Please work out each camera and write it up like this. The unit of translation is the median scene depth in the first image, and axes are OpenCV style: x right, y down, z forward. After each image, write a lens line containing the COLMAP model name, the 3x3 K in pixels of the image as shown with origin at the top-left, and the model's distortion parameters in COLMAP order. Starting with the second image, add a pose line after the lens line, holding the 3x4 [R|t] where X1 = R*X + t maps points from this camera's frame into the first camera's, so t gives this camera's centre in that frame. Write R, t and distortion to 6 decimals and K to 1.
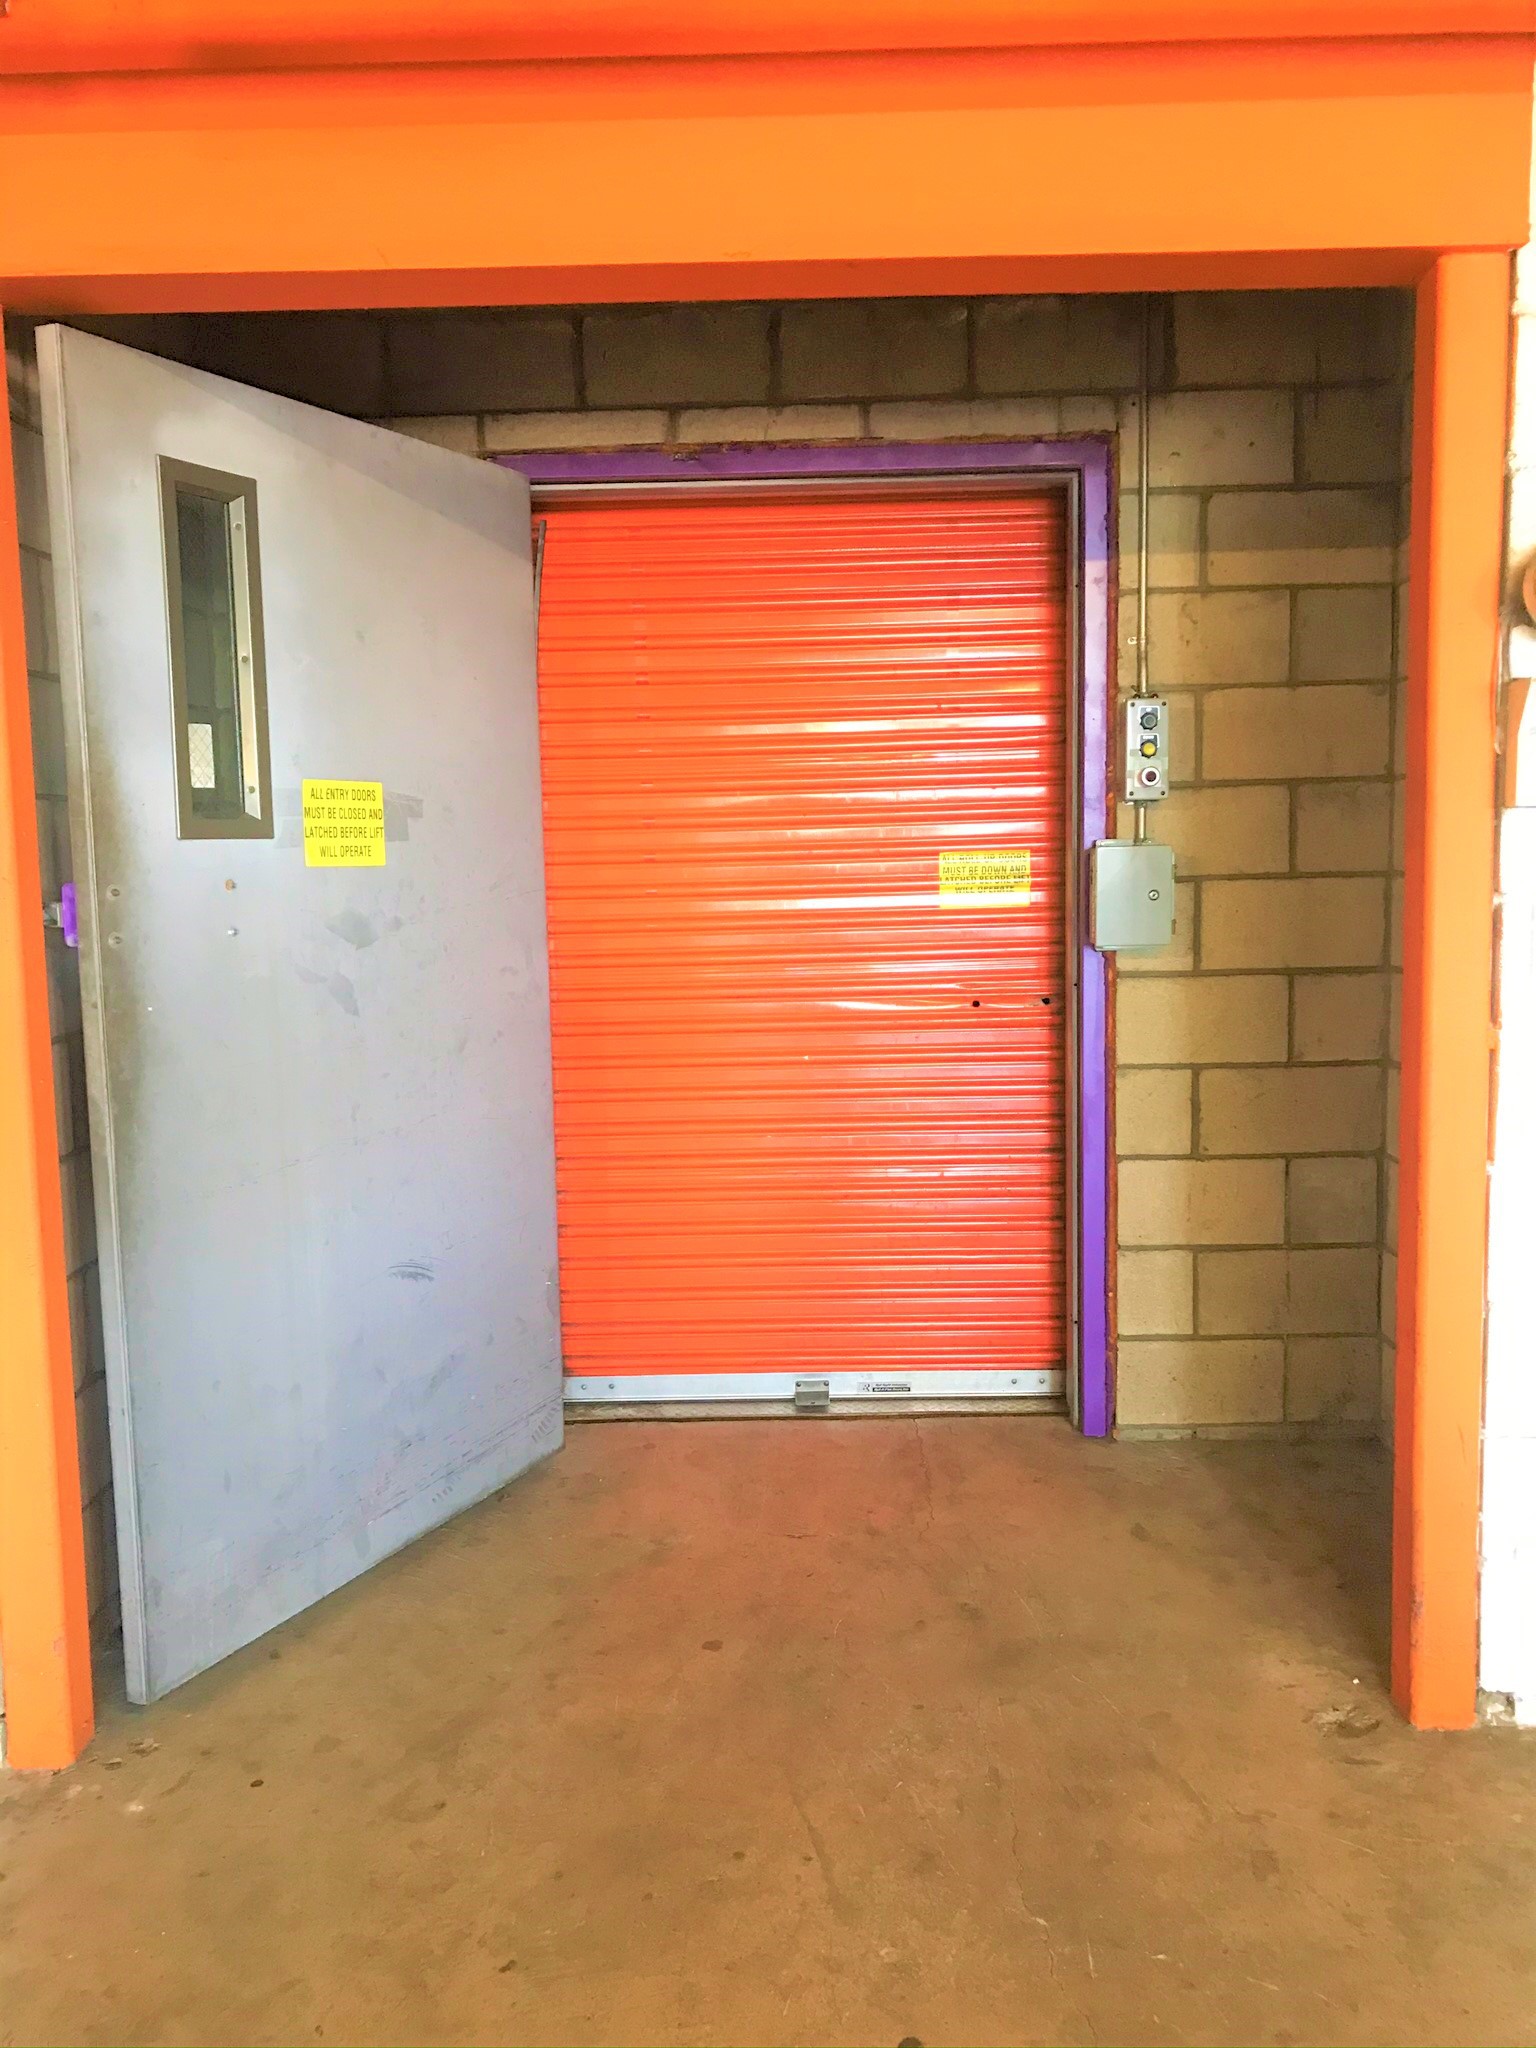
lens RADIAL K [[1626.6, 0, 778.8], [0, 1626.6, 1027.9], [0, 0, 1]] dist [-0.008549, -0.029868]
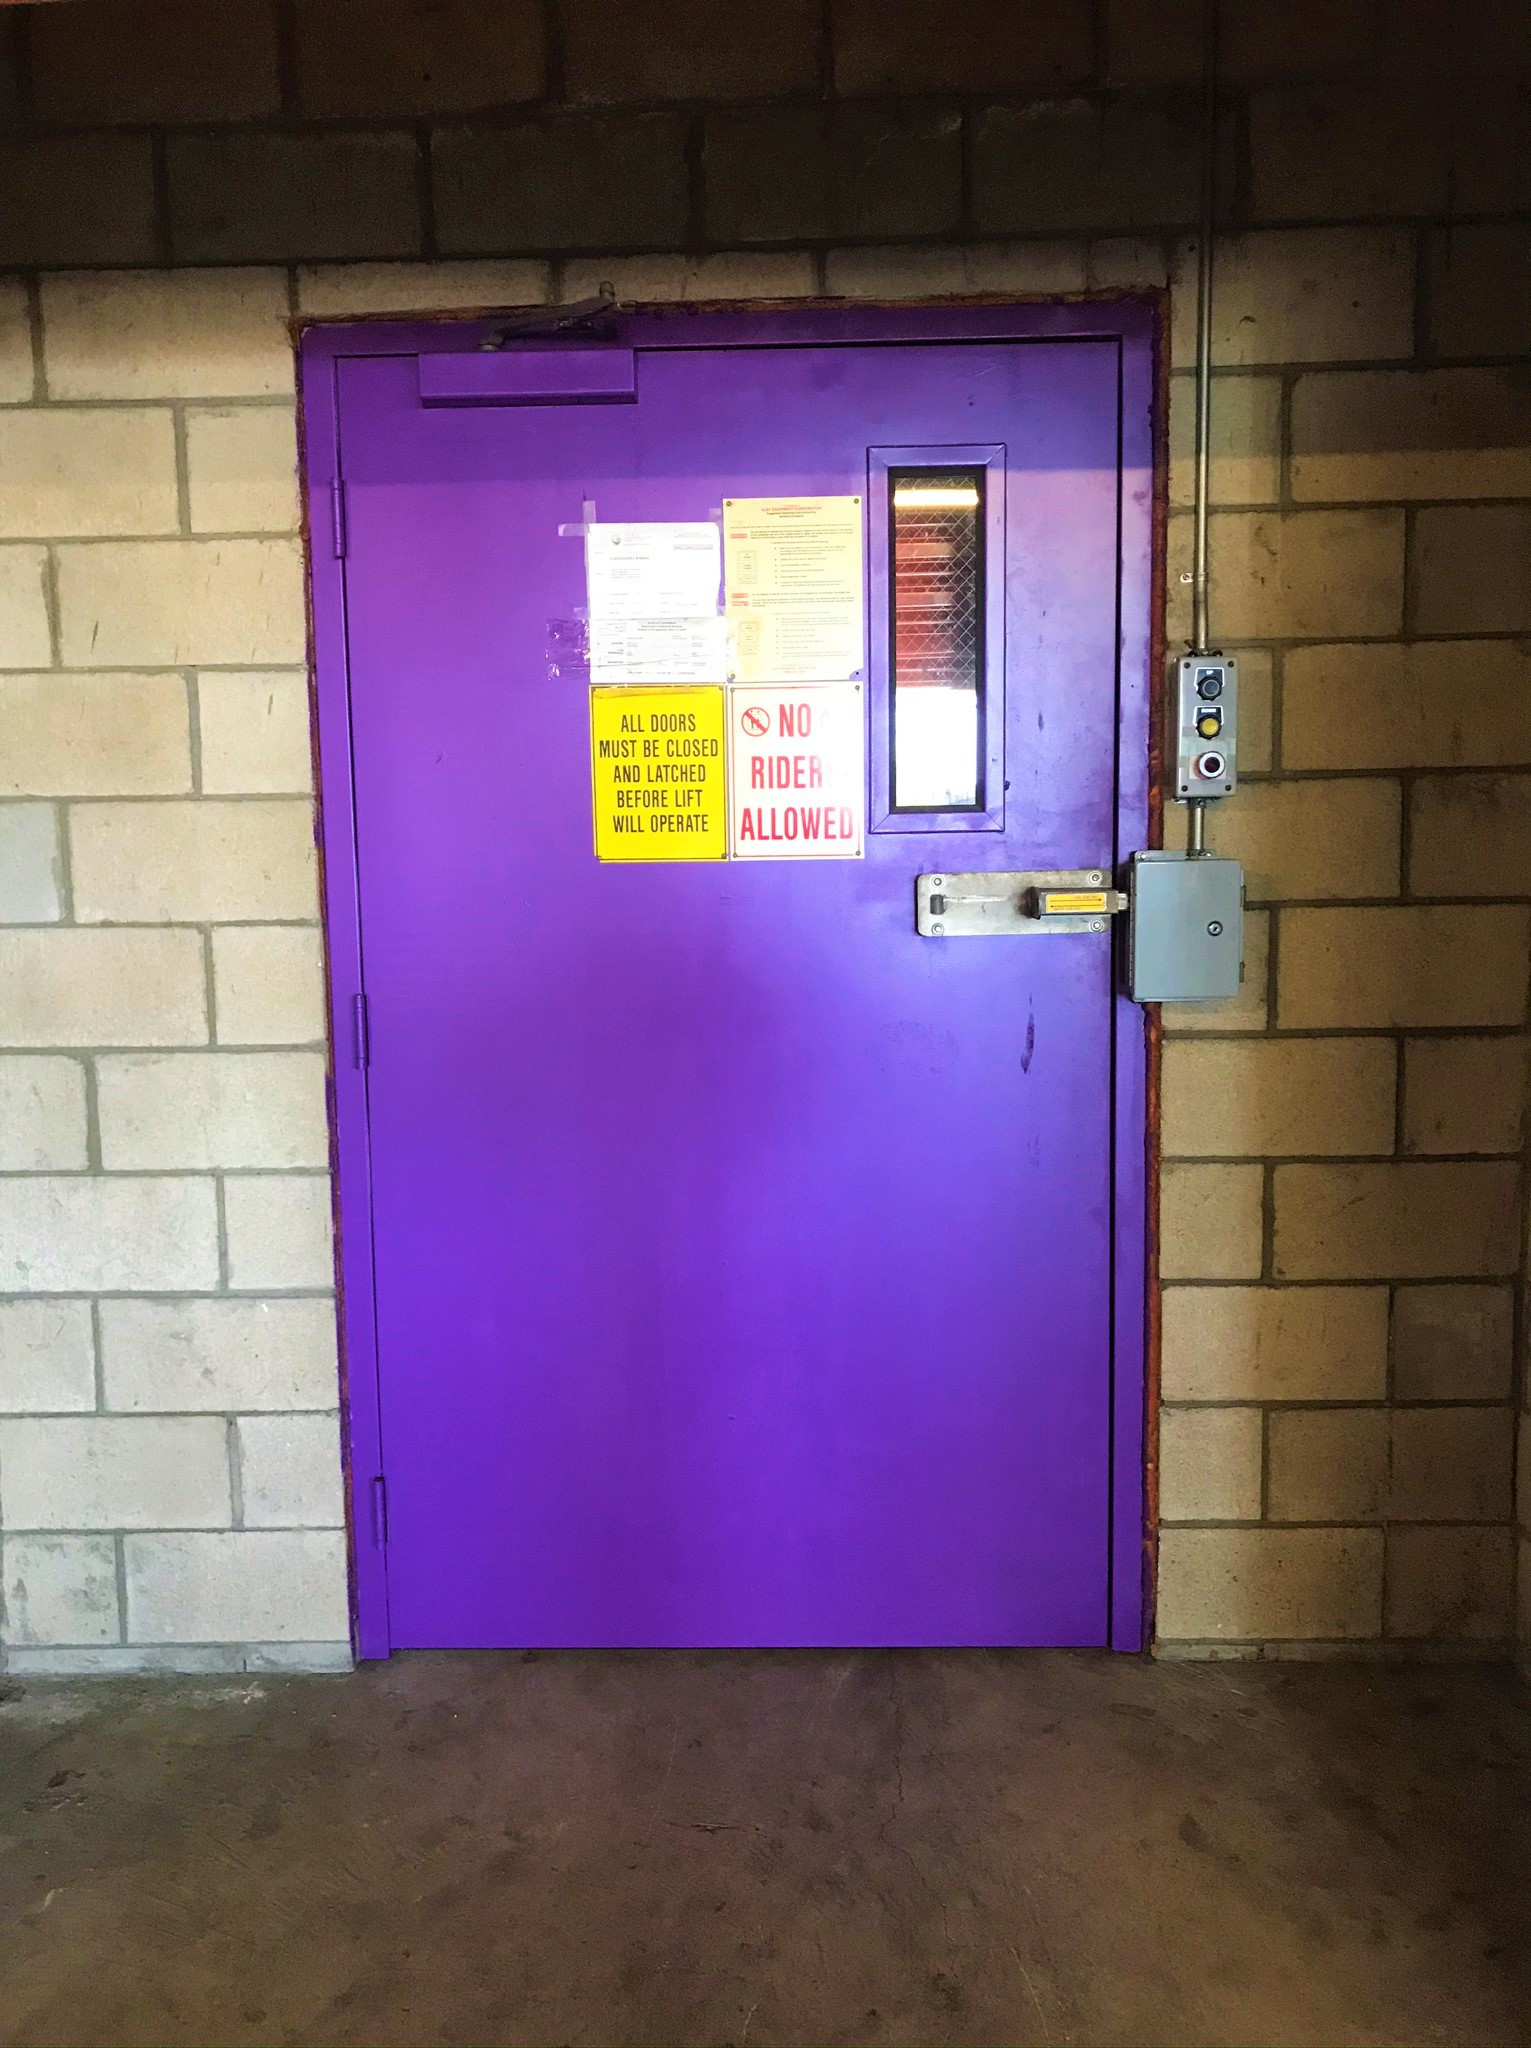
lens RADIAL K [[1626.6, 0, 777.0], [0, 1626.6, 1008.4], [0, 0, 1]] dist [-0.008549, -0.029868]
pose [[0.999929, 0.006336, -0.010055, 0.043657], [-0.006359, 0.999977, -0.002321, -0.043588], [0.010040, 0.002385, 0.999947, 0.276907]]
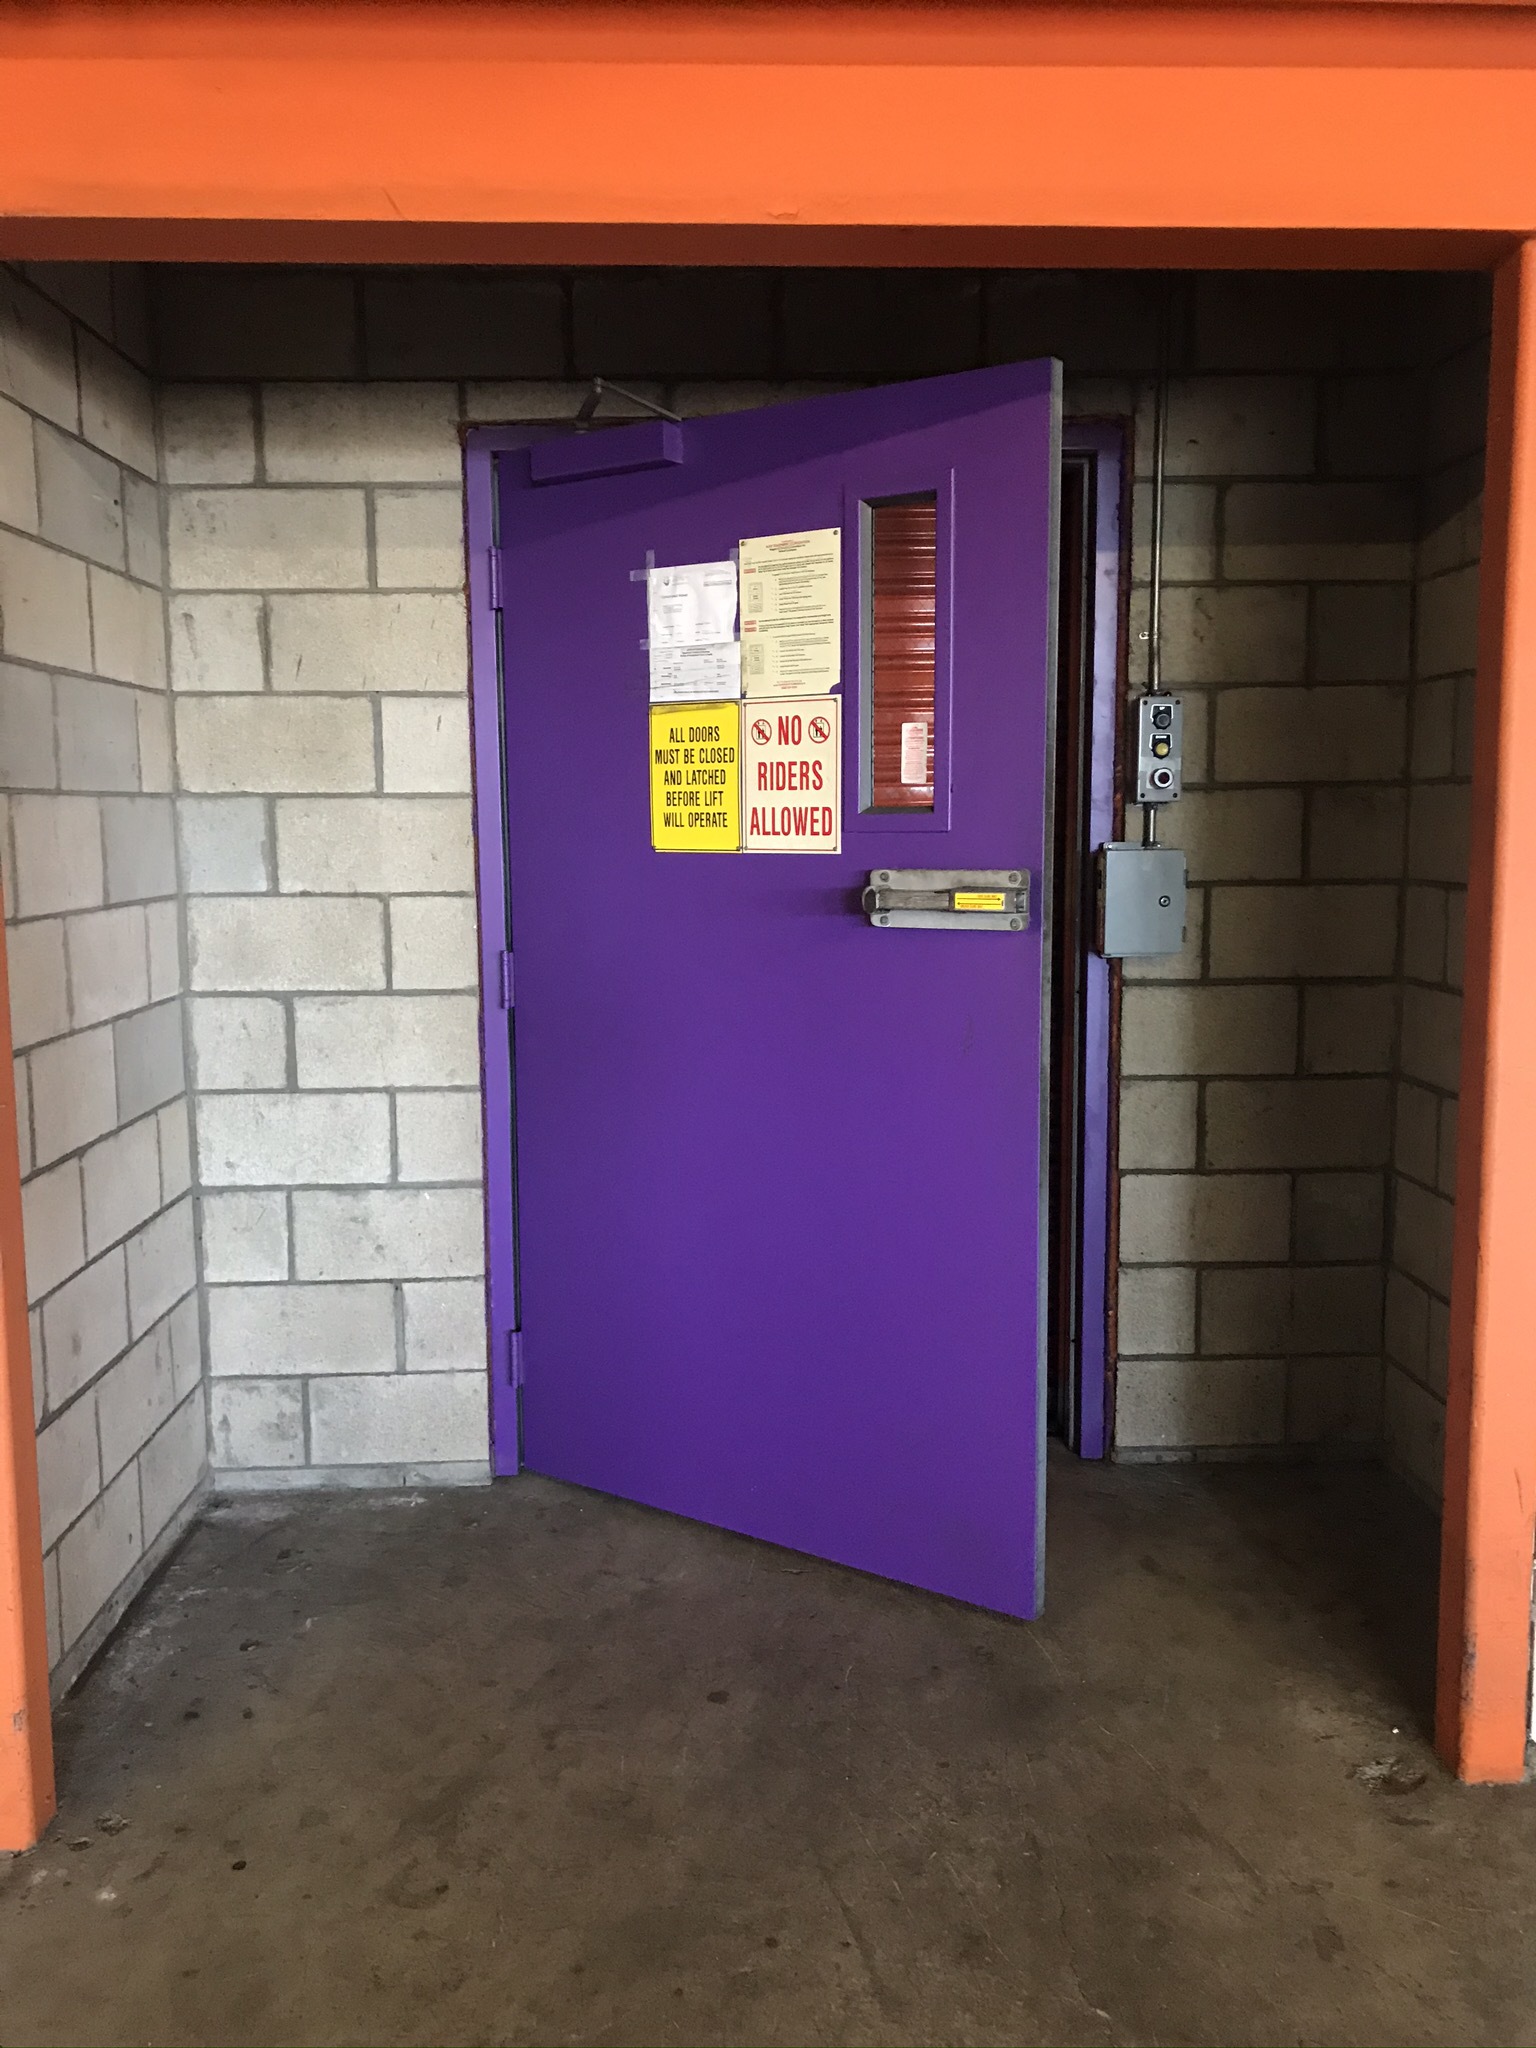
lens RADIAL K [[1626.6, 0, 775.4], [0, 1626.6, 1027.0], [0, 0, 1]] dist [-0.008549, -0.029868]
pose [[0.998830, 0.007153, 0.047827, -0.045271], [-0.007713, 0.999904, 0.011535, -0.016638], [-0.047740, -0.011891, 0.998789, 0.049513]]
